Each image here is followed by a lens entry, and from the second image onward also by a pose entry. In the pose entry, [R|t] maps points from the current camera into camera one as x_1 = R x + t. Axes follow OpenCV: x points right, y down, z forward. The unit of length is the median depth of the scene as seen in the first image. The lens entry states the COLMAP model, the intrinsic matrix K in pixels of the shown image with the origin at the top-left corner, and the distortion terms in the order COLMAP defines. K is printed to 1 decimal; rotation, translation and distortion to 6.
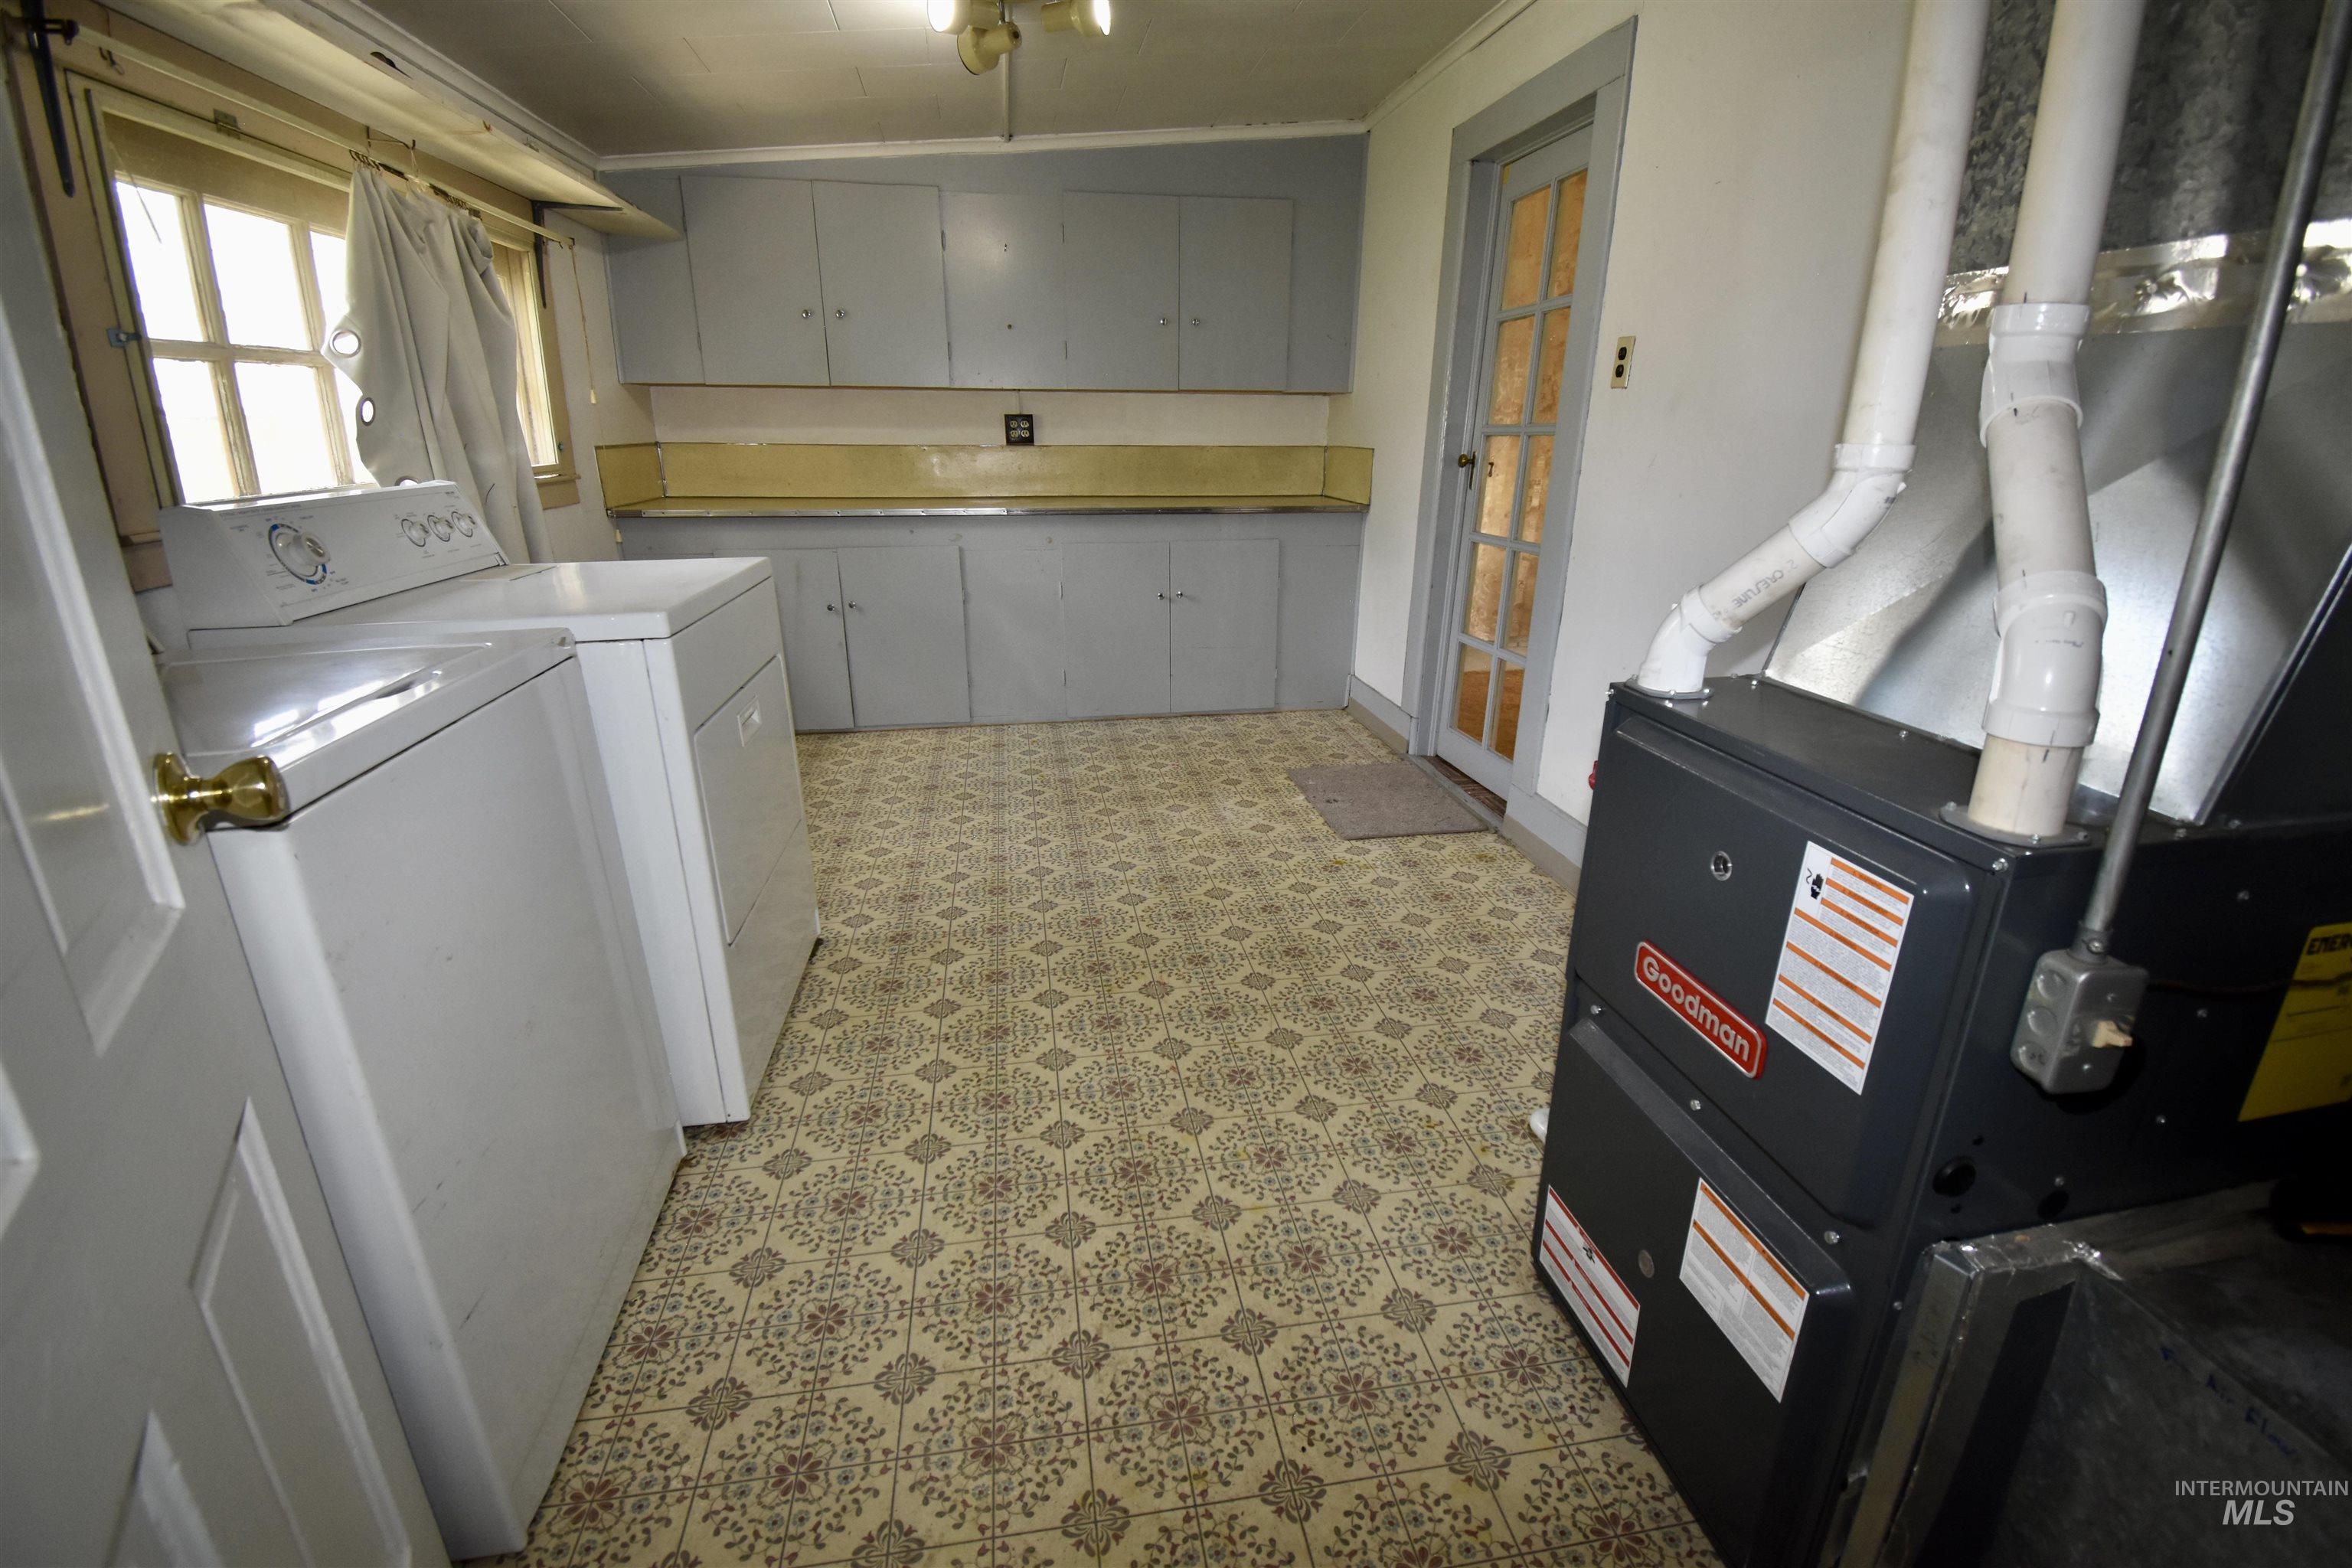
lens RADIAL K [[1043.0, 0, 1183.1], [0, 1043.0, 775.0], [0, 0, 1]] dist [0.023504, -0.029750]
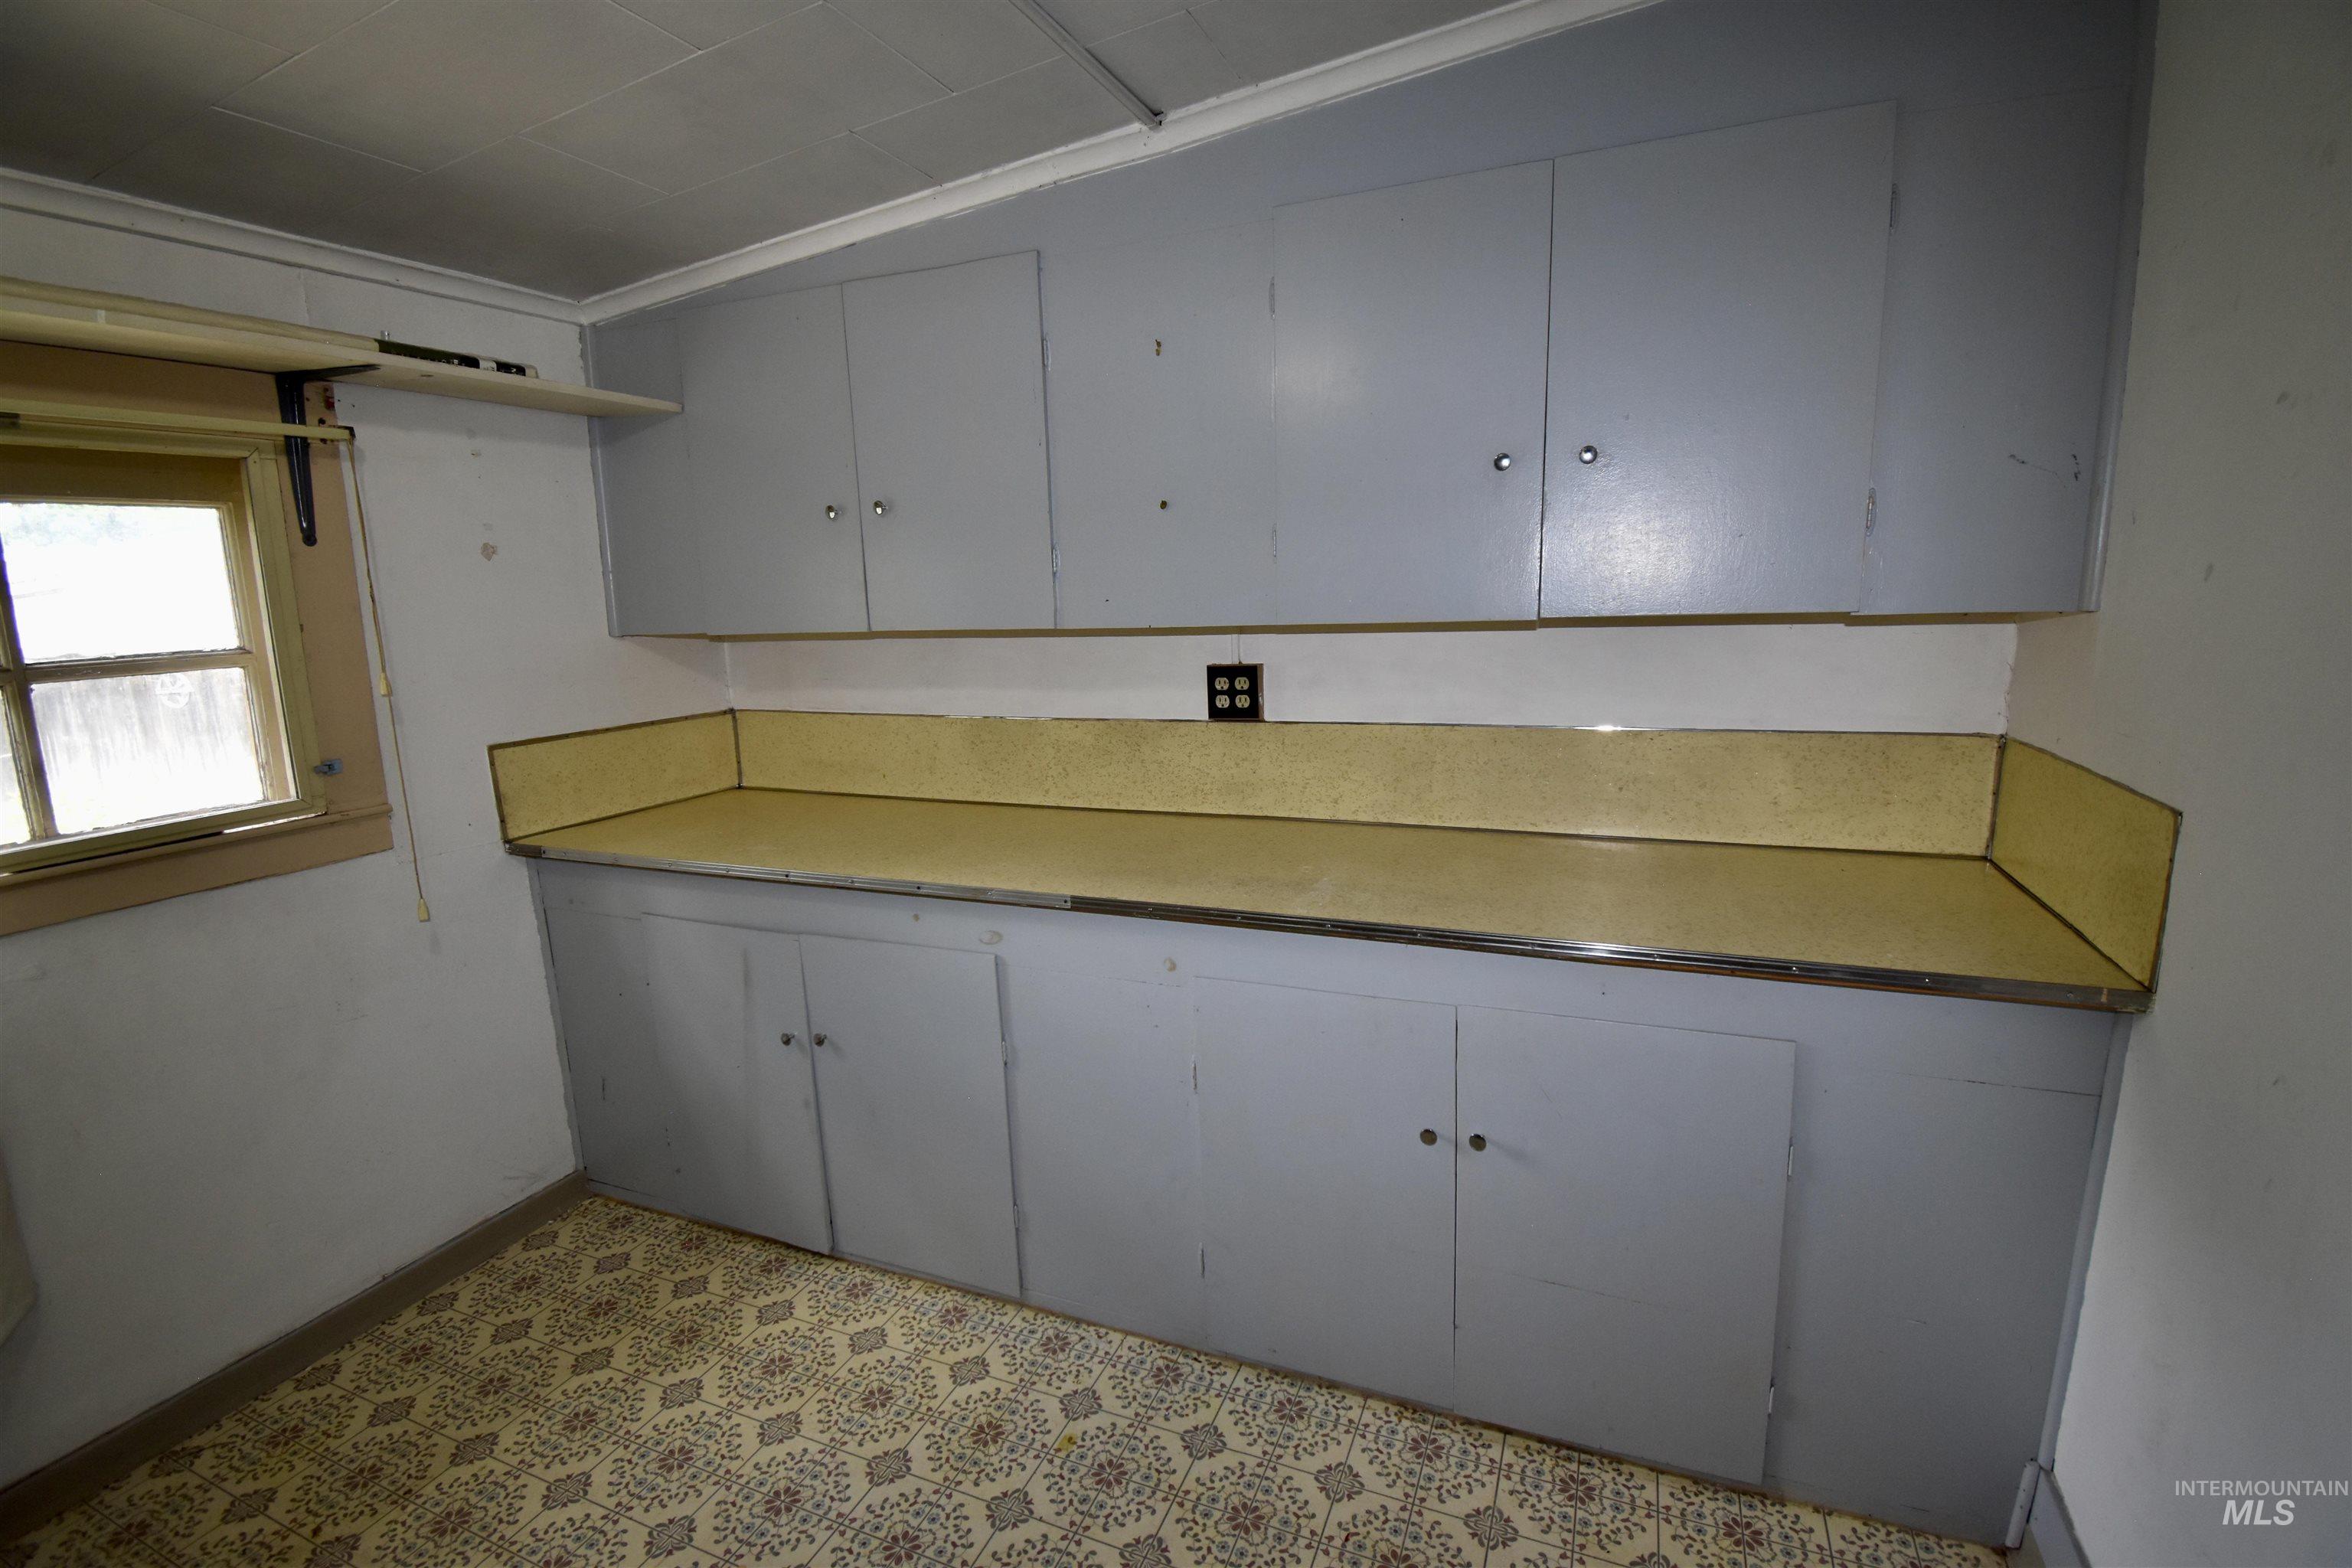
lens RADIAL K [[1043.0, 0, 1183.1], [0, 1043.0, 775.0], [0, 0, 1]] dist [0.023504, -0.029750]
pose [[0.837381, 0.062397, -0.543047, 0.108639], [-0.134601, 0.986411, -0.094215, -0.259857], [0.529788, 0.151988, 0.834400, 0.618205]]
